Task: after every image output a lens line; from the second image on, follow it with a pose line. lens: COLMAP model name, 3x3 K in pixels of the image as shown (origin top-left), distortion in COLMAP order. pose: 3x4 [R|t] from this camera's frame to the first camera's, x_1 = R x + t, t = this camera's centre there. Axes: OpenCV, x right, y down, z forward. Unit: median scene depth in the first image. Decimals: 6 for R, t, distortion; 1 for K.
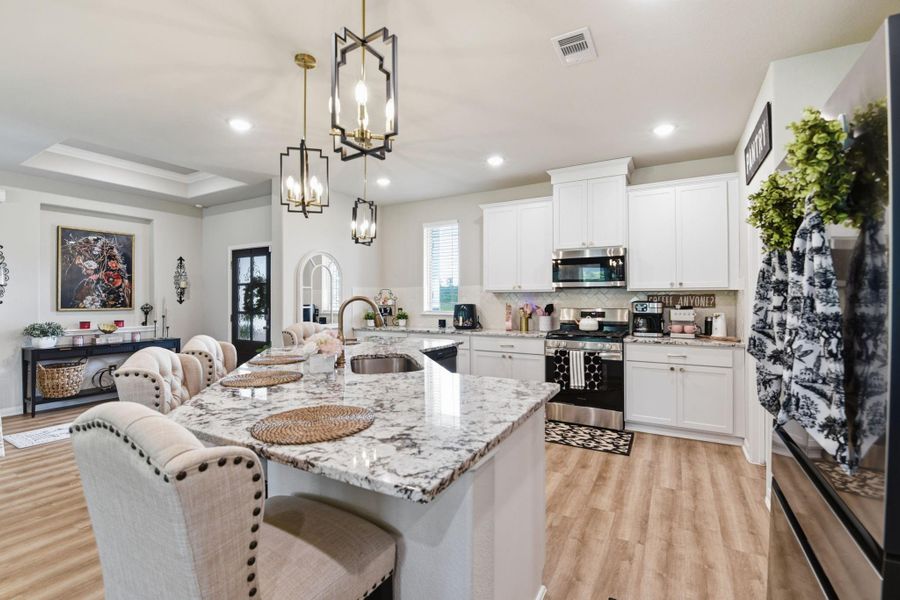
lens RADIAL K [[394.4, 0, 457.9], [0, 394.4, 294.3], [0, 0, 1]] dist [-0.001655, -0.010660]
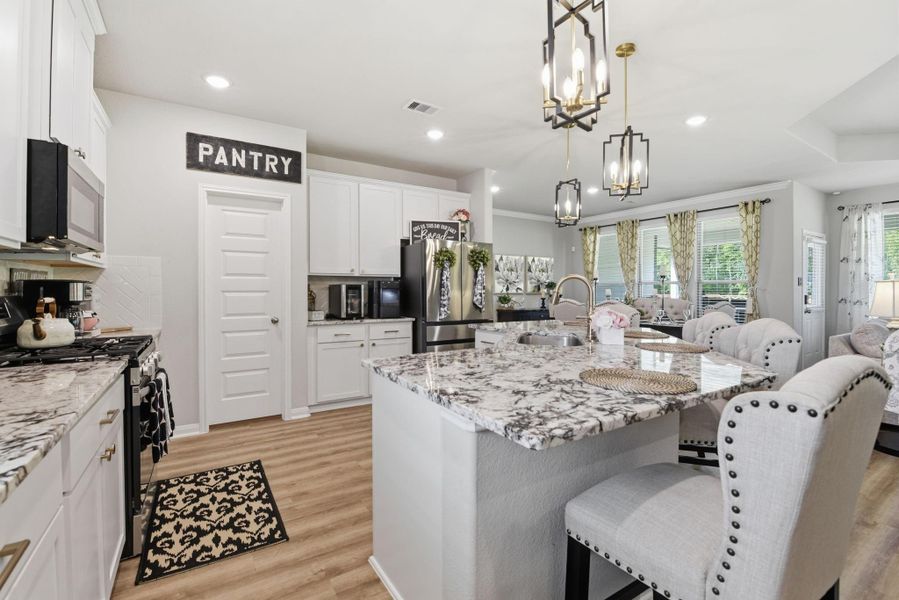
lens RADIAL K [[401.9, 0, 460.4], [0, 401.9, 292.2], [0, 0, 1]] dist [0.000606, -0.009908]
pose [[-0.883146, -0.002316, 0.469092, -0.289009], [-0.005205, 0.999975, -0.004862, 0.034288], [-0.469069, -0.006735, -0.883136, 1.245356]]
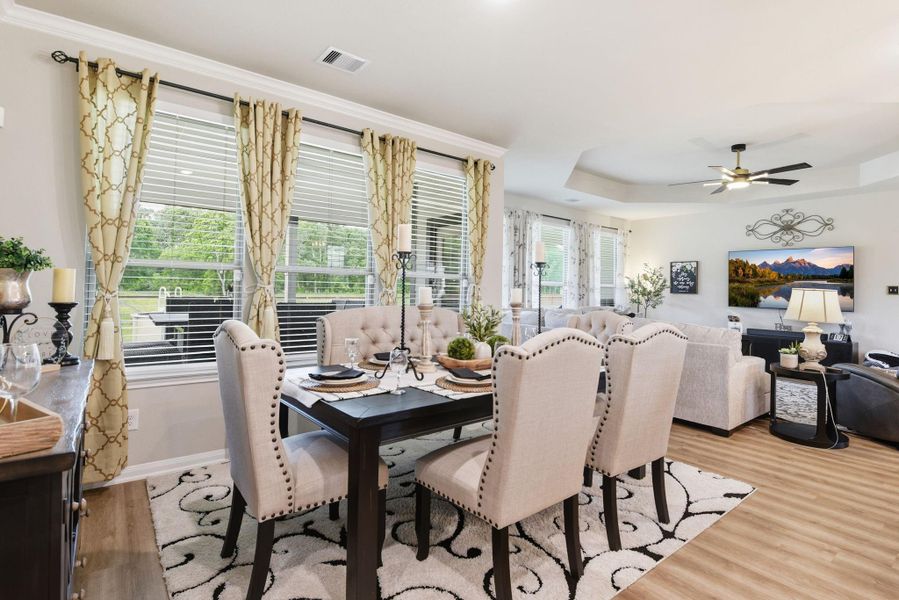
lens RADIAL K [[438.8, 0, 451.4], [0, 438.8, 278.3], [0, 0, 1]] dist [-0.024308, -0.000083]
pose [[-0.392561, -0.026828, -0.919335, 0.462342], [-0.011221, 0.999640, -0.024379, 0.008824], [0.919658, 0.000745, -0.392720, -0.153739]]
